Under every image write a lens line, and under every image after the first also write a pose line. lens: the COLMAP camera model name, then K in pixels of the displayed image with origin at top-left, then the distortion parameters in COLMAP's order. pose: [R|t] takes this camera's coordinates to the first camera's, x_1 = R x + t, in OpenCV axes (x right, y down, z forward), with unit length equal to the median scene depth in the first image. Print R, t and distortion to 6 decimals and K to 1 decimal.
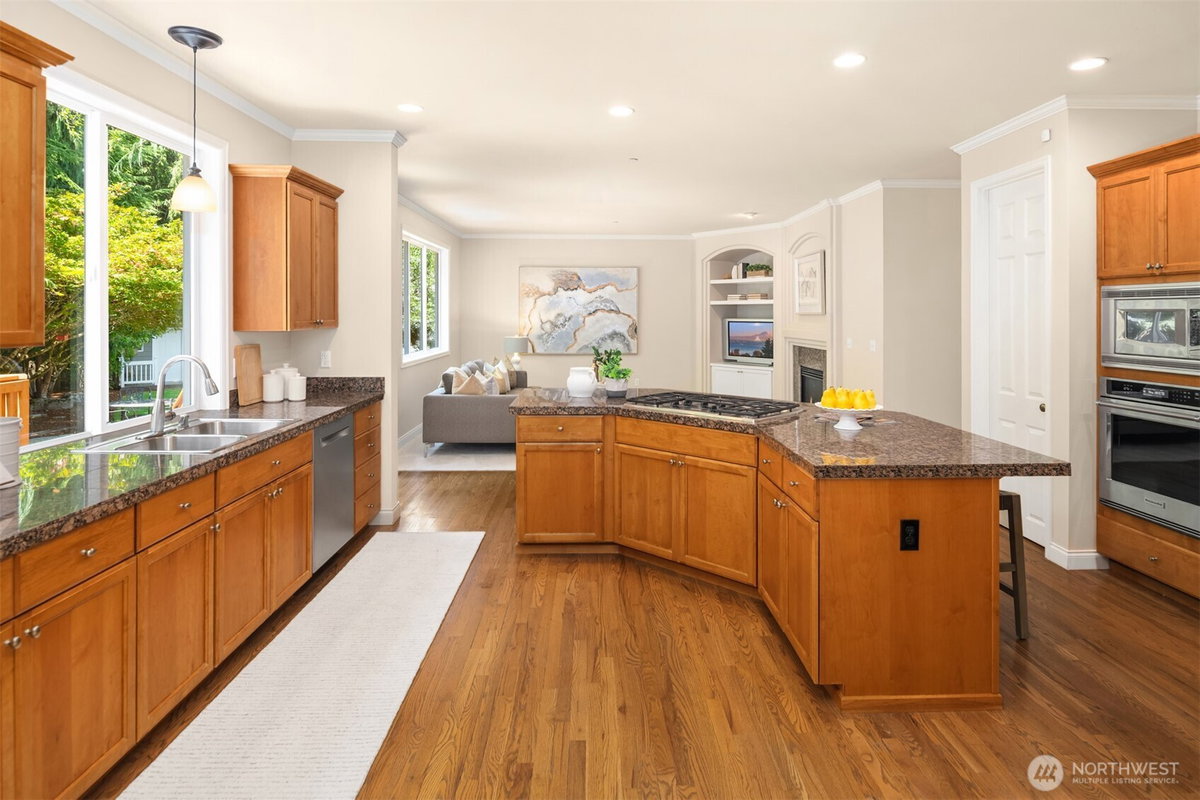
lens RADIAL K [[663.0, 0, 600.0], [0, 663.0, 400.0], [0, 0, 1]] dist [-0.000202, -0.000960]
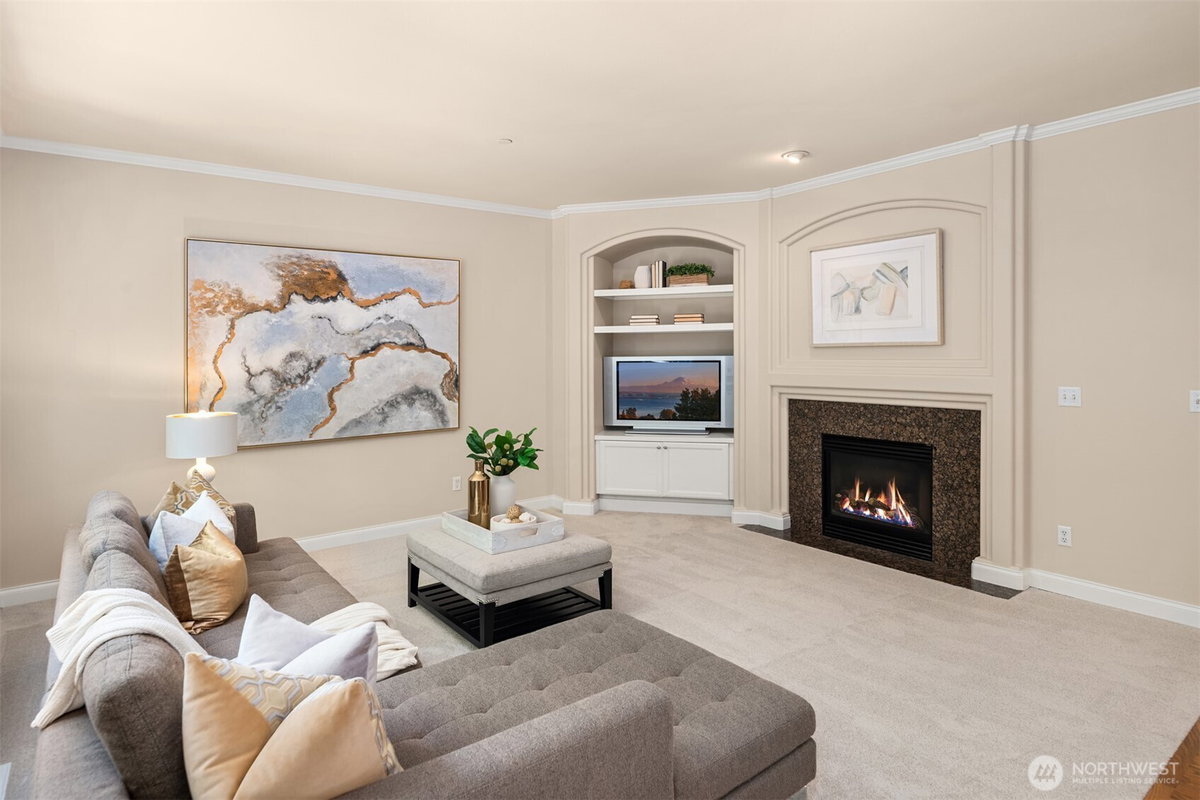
lens RADIAL K [[663.0, 0, 600.0], [0, 663.0, 400.0], [0, 0, 1]] dist [-0.000202, -0.000960]
pose [[0.796685, -0.055876, 0.601807, -0.170659], [0.092309, 0.995285, -0.029791, -0.067860], [-0.597304, 0.079286, 0.798086, 0.534802]]
